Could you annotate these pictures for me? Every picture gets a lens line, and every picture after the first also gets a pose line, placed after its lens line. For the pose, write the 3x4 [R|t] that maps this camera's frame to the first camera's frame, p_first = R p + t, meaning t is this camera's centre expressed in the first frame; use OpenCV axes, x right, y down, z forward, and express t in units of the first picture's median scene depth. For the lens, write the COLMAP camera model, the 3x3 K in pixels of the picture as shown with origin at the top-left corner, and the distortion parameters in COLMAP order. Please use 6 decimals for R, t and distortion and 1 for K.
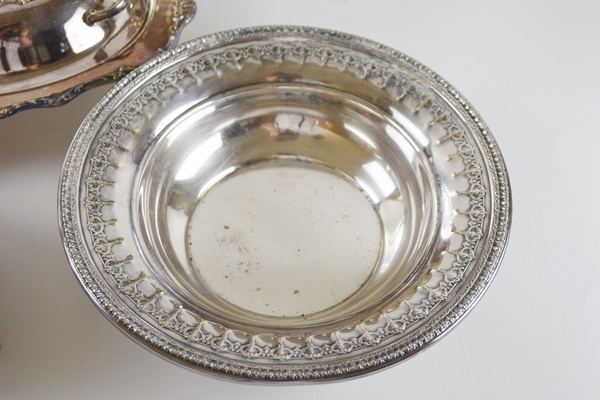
lens RADIAL K [[950.5, 0, 300.6], [0, 950.5, 201.9], [0, 0, 1]] dist [-0.098659, 0.000000]
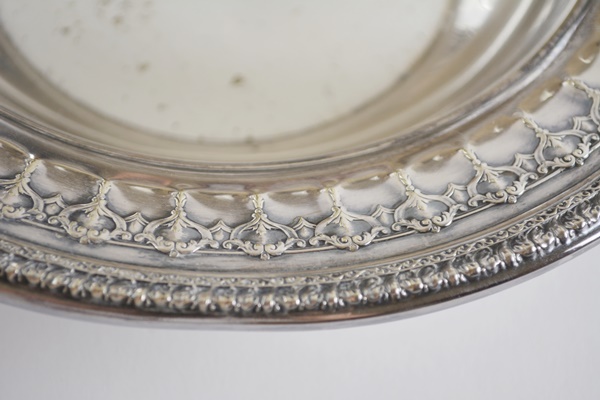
lens RADIAL K [[1416.7, 0, 300.4], [0, 1416.7, 200.8], [0, 0, 1]] dist [0.126871, 0.000000]
pose [[0.997214, 0.069907, 0.026031, 0.011255], [-0.072953, 0.986785, 0.144685, 0.066318], [-0.015573, -0.146181, 0.989135, 0.474050]]
